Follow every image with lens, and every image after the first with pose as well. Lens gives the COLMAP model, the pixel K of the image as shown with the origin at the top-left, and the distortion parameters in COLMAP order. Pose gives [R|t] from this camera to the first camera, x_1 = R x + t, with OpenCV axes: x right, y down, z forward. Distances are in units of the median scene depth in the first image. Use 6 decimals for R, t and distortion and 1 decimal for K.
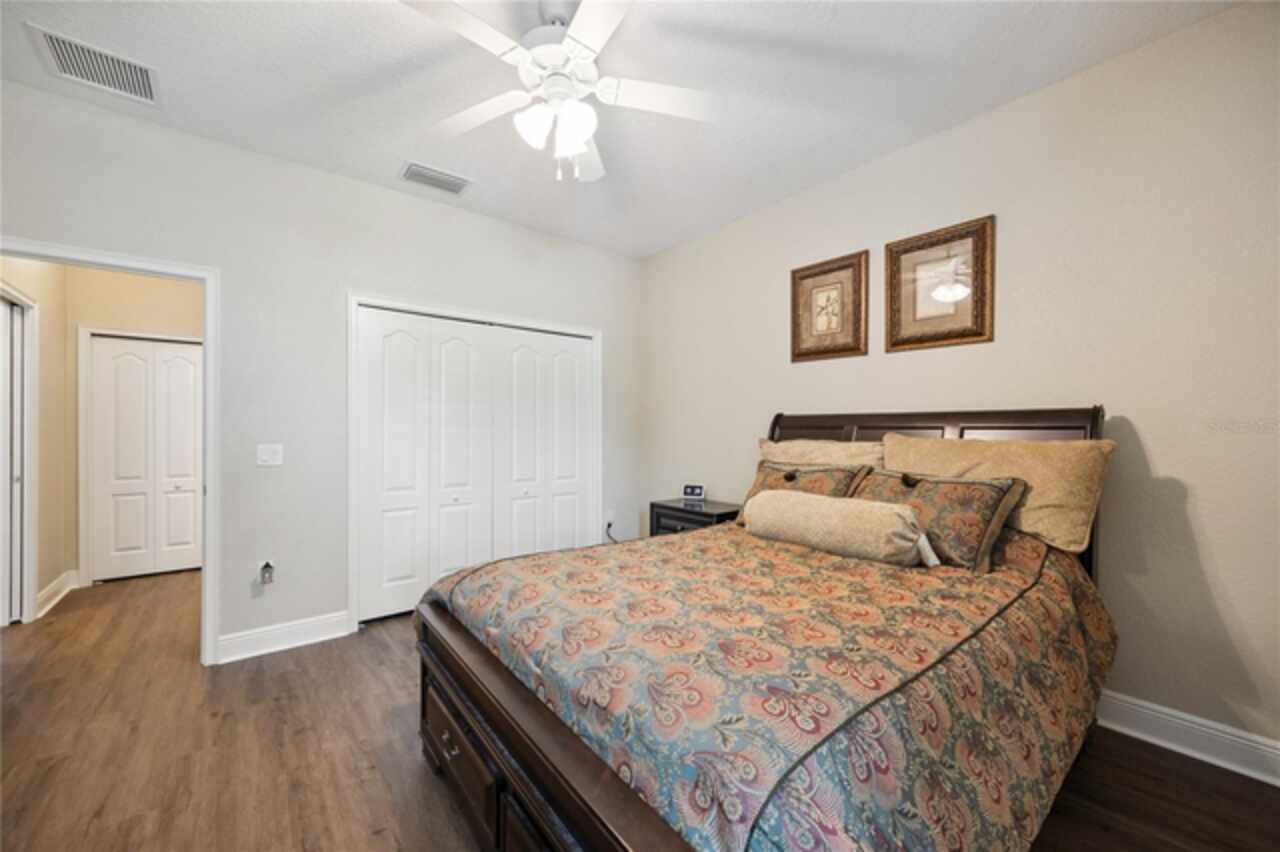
lens RADIAL K [[494.1, 0, 636.8], [0, 494.1, 425.9], [0, 0, 1]] dist [0.000613, 0.000045]
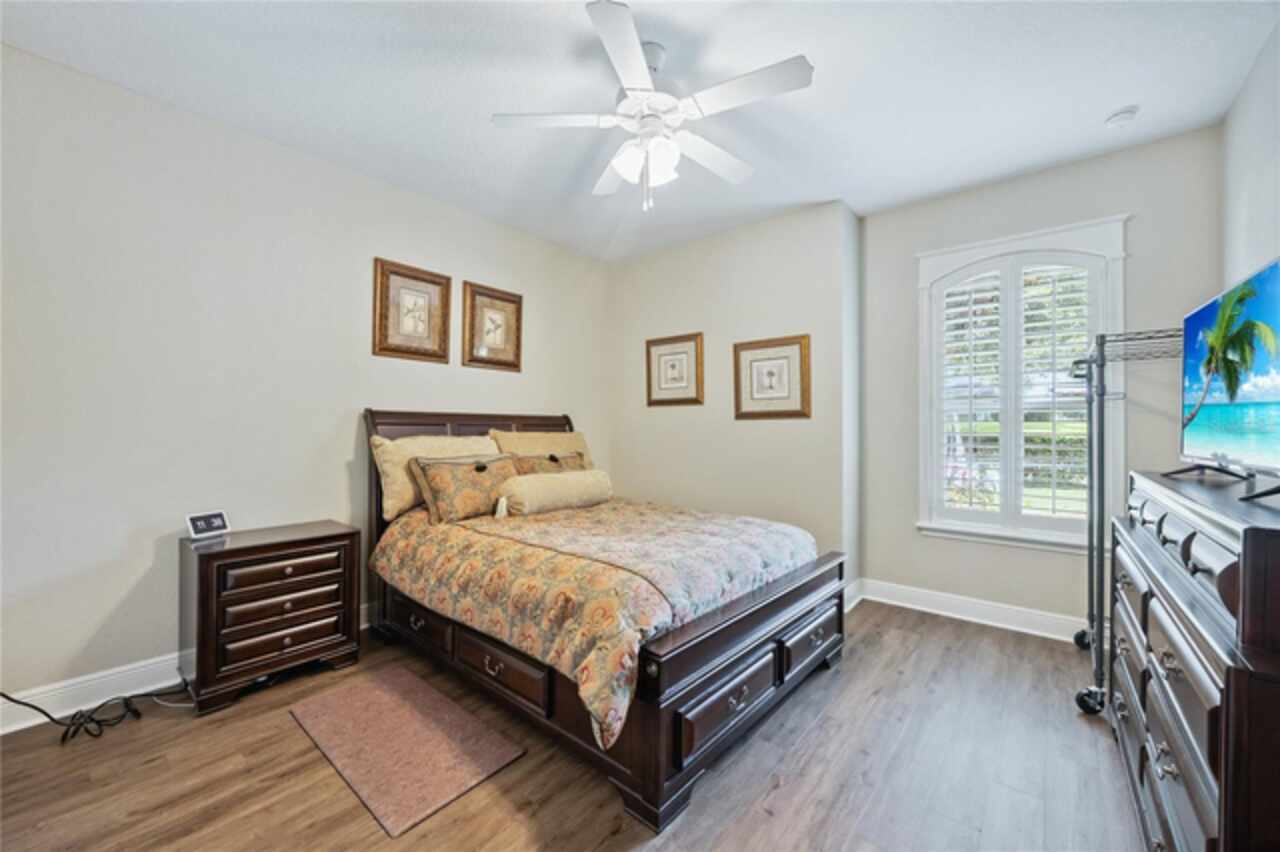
lens RADIAL K [[494.1, 0, 635.9], [0, 494.1, 430.5], [0, 0, 1]] dist [0.000613, 0.000045]
pose [[-0.180481, 0.006634, 0.983556, -0.748175], [0.003962, 0.999974, -0.006017, 0.024674], [-0.983571, 0.002811, -0.180502, 0.726712]]
